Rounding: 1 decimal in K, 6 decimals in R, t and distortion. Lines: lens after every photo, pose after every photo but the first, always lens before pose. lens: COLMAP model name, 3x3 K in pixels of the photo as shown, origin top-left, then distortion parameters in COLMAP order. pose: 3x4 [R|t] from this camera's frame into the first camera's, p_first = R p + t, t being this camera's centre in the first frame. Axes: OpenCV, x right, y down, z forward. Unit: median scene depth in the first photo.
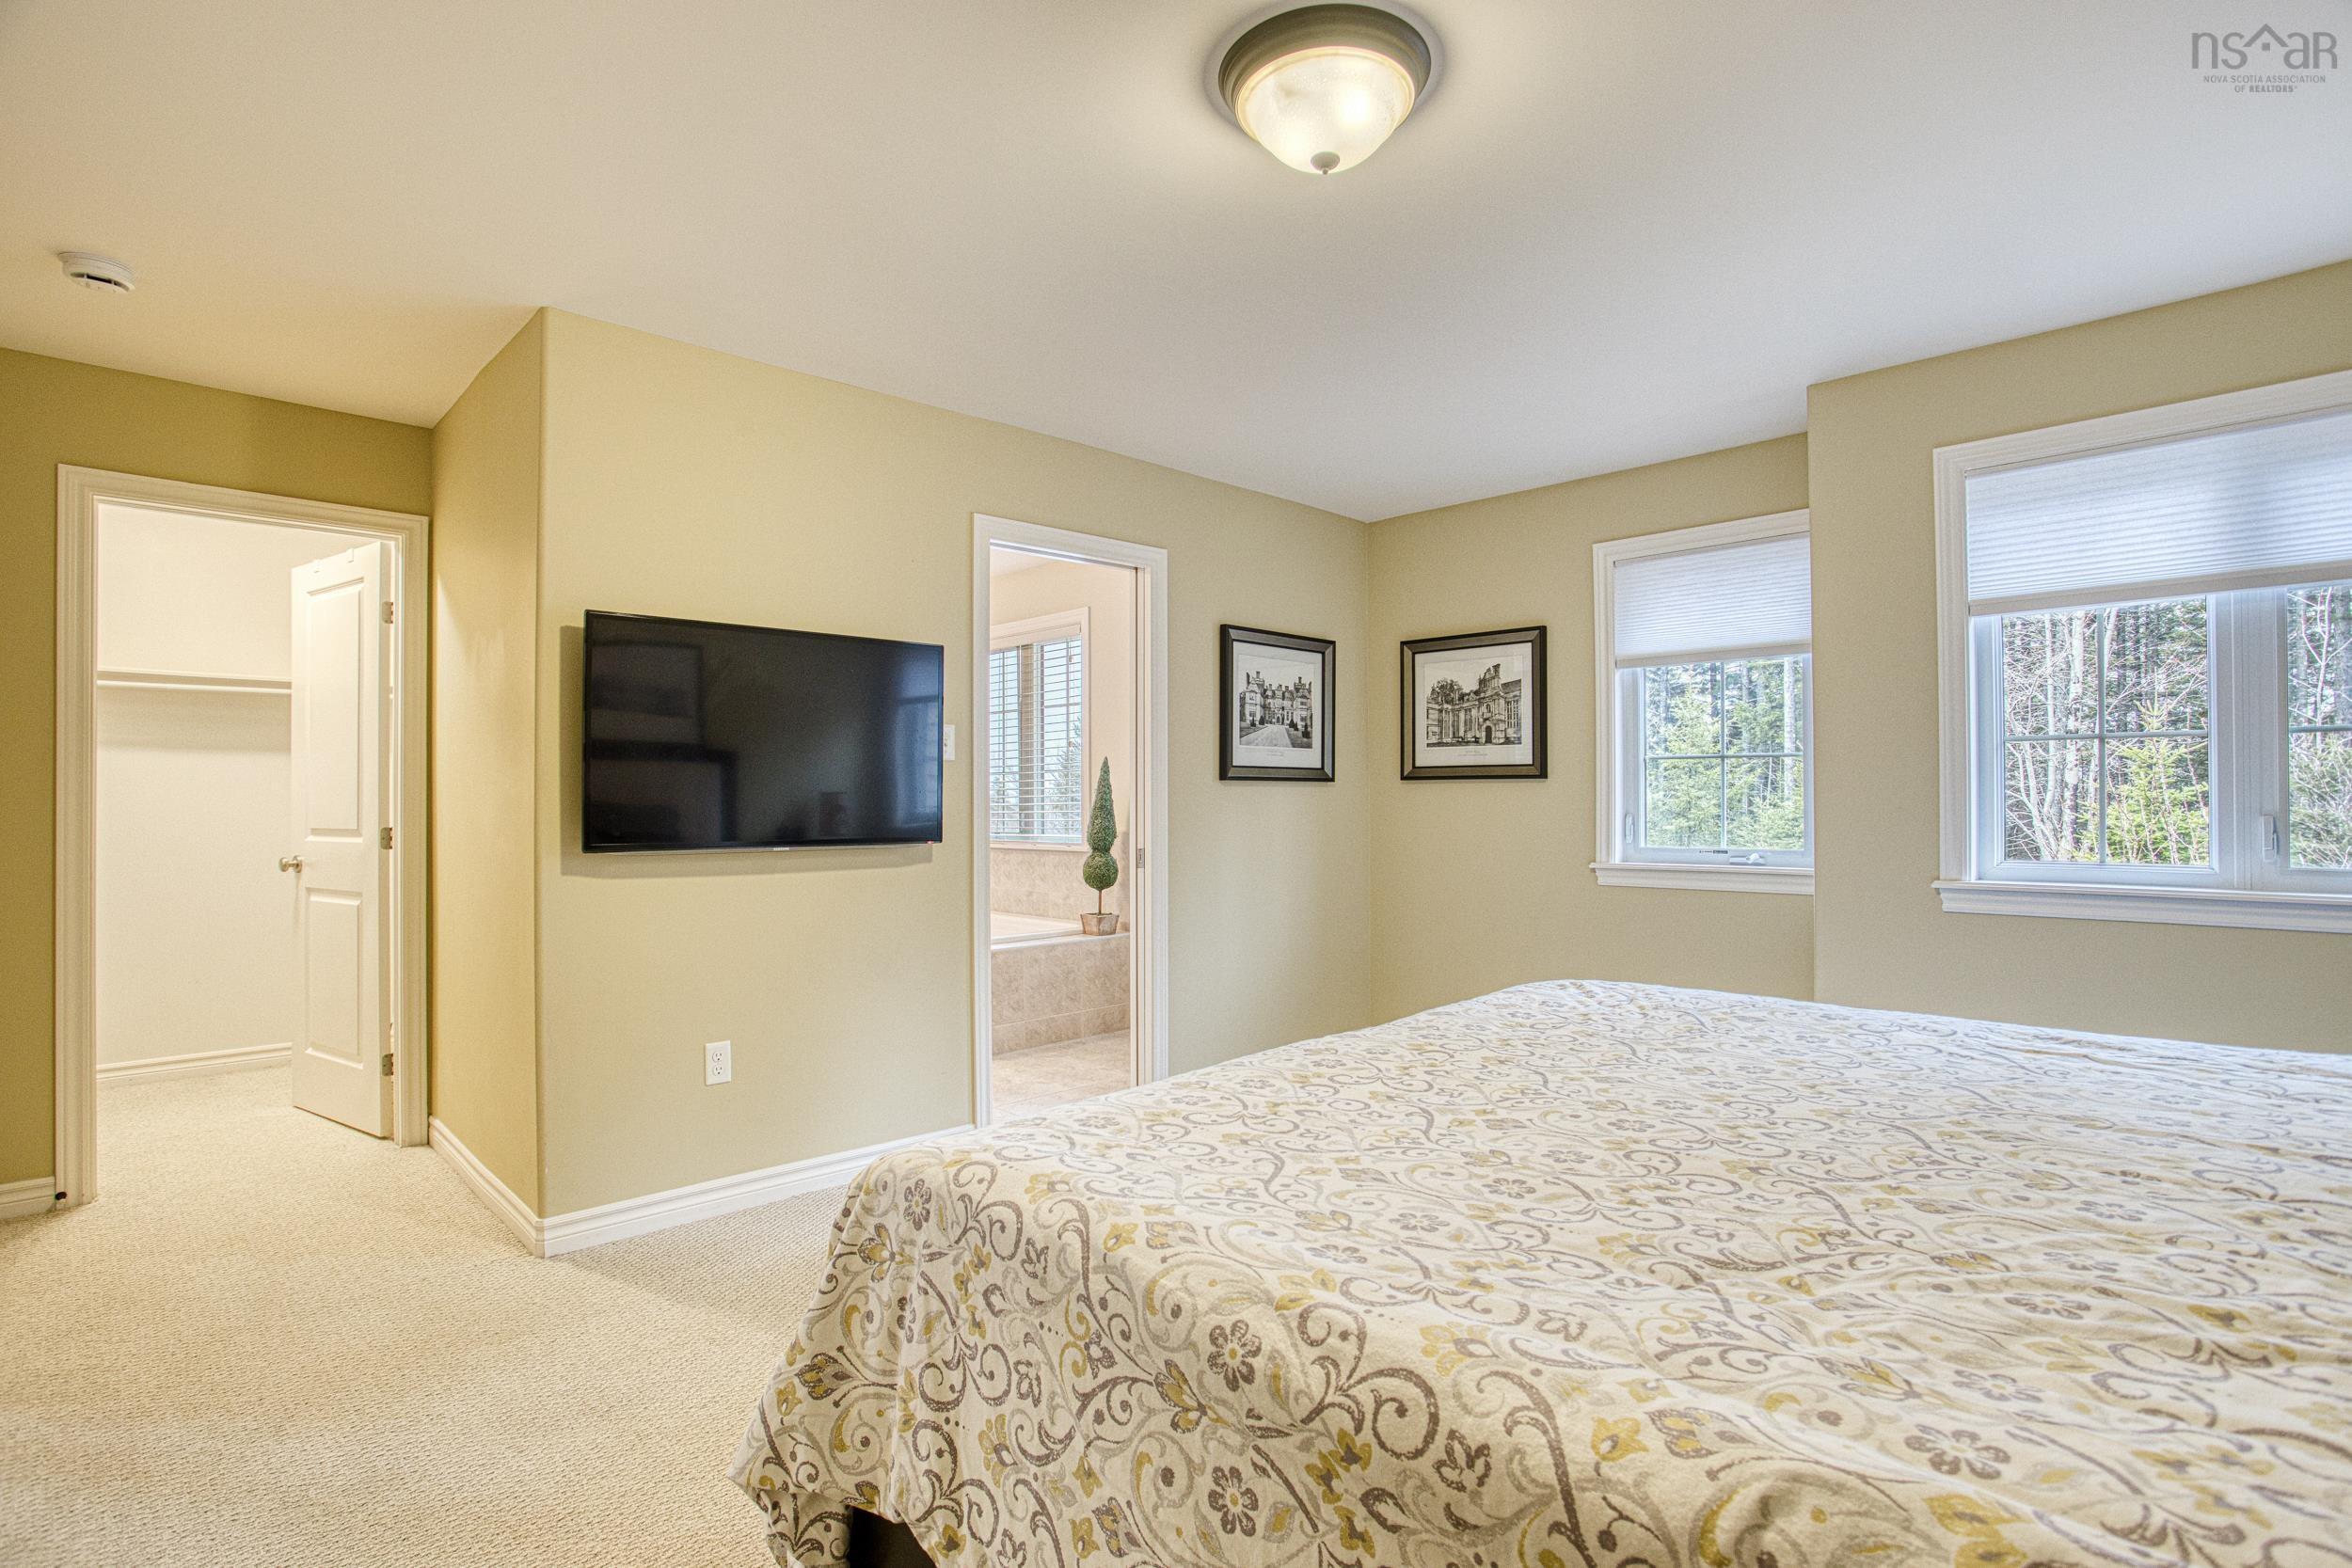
lens RADIAL K [[1152.1, 0, 1181.1], [0, 1152.1, 786.6], [0, 0, 1]] dist [-0.063249, 0.024448]
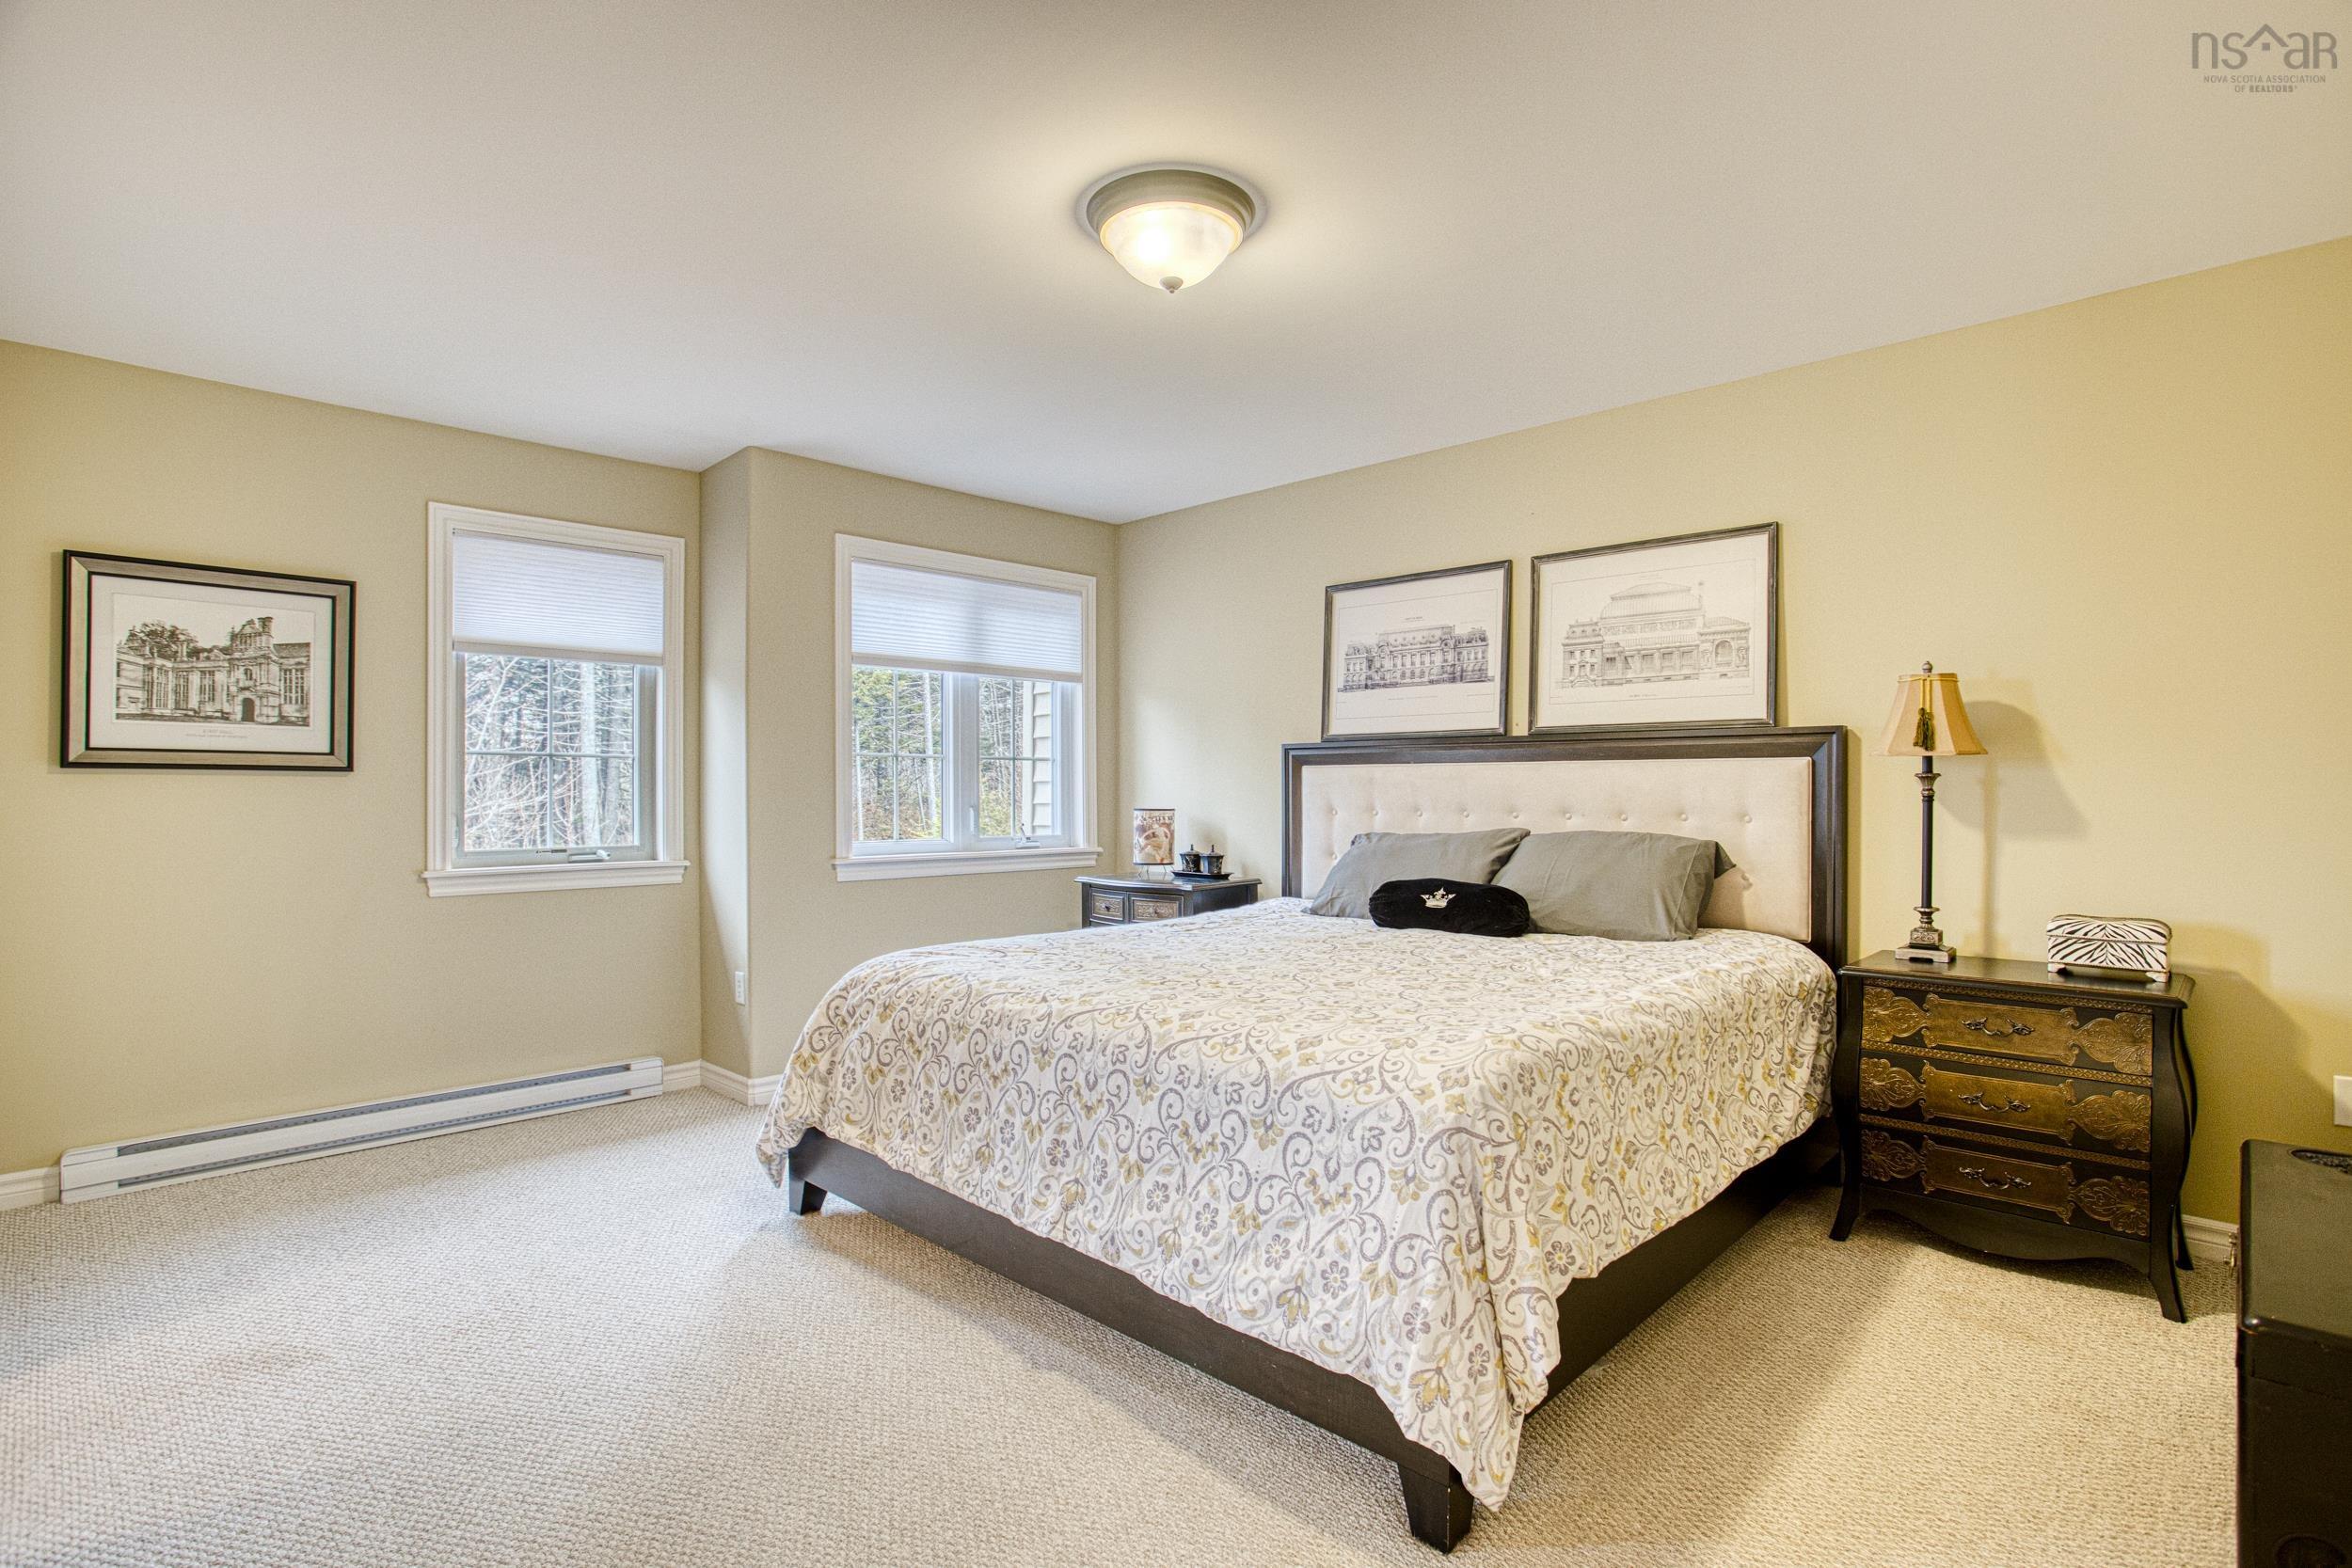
lens RADIAL K [[1152.1, 0, 1180.1], [0, 1152.1, 797.9], [0, 0, 1]] dist [-0.063249, 0.024448]
pose [[-0.029474, 0.004614, 0.999555, -0.464116], [-0.007690, 0.999959, -0.004843, 0.010061], [-0.999536, -0.007830, -0.029437, 0.423199]]
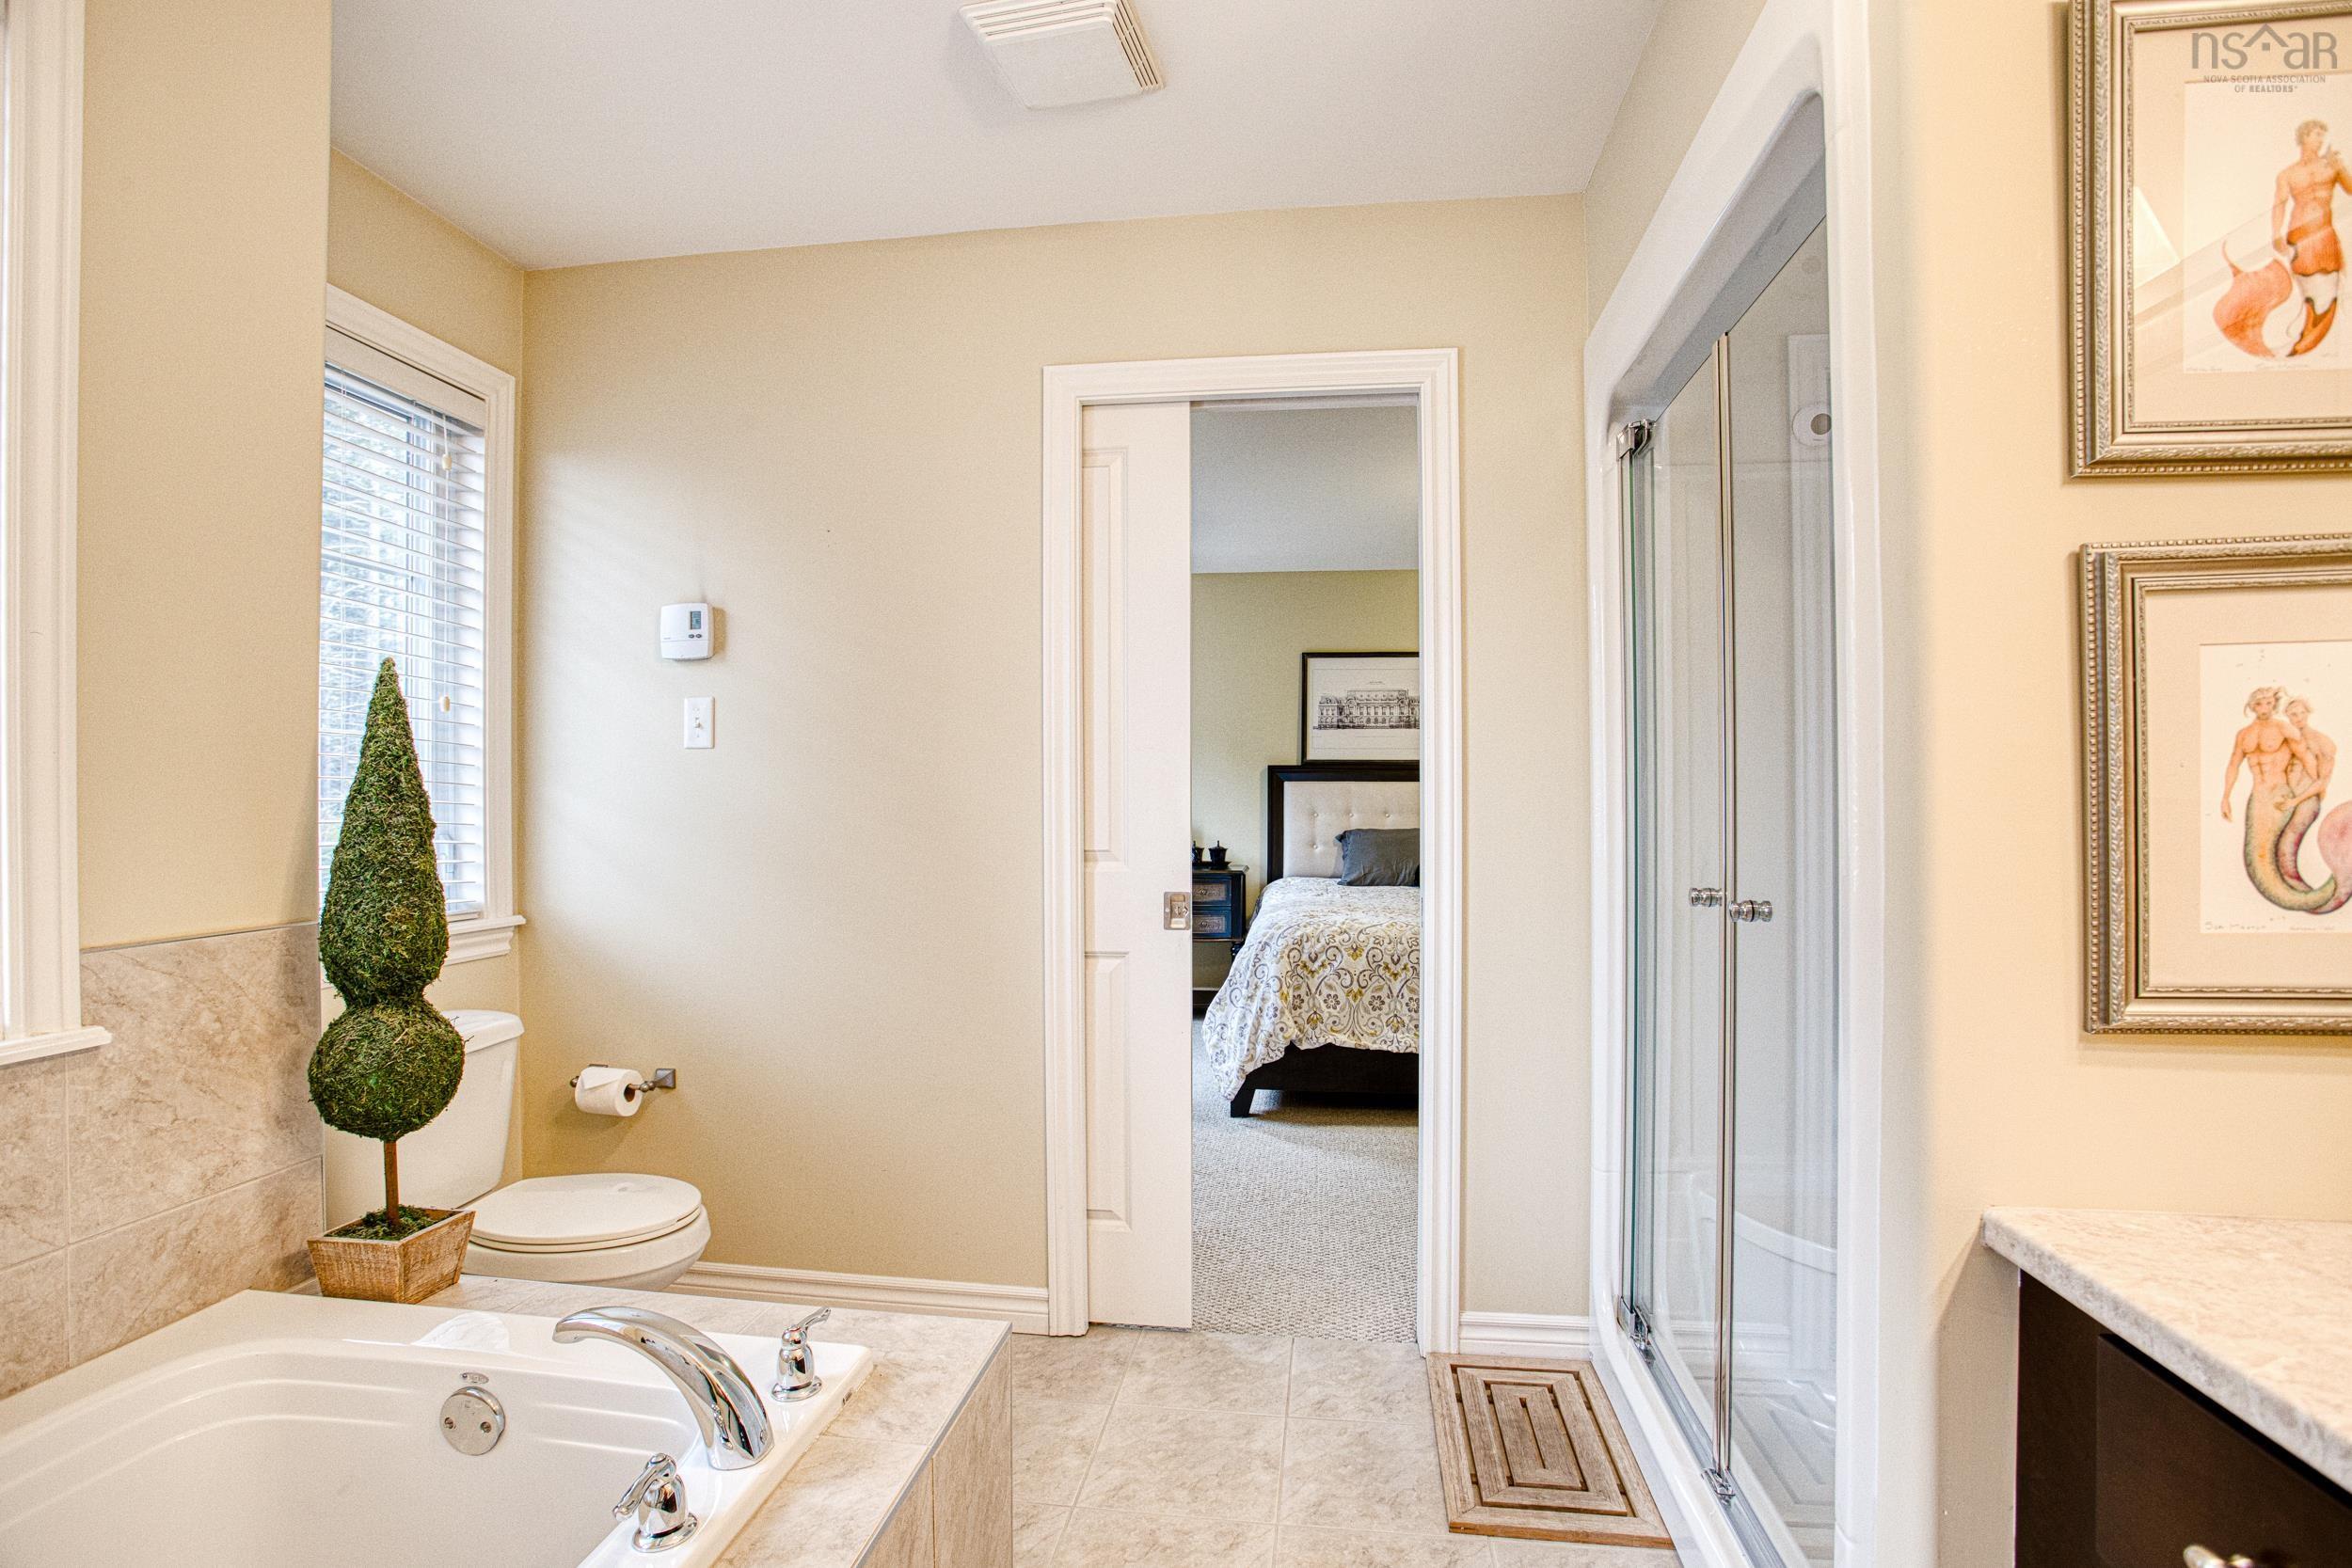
lens RADIAL K [[1152.1, 0, 1175.9], [0, 1152.1, 793.9], [0, 0, 1]] dist [-0.063249, 0.024448]
pose [[-0.623607, 0.011094, 0.781660, -0.461674], [-0.001644, 0.999878, -0.015503, 0.014714], [-0.781737, -0.010953, -0.623513, 1.644658]]
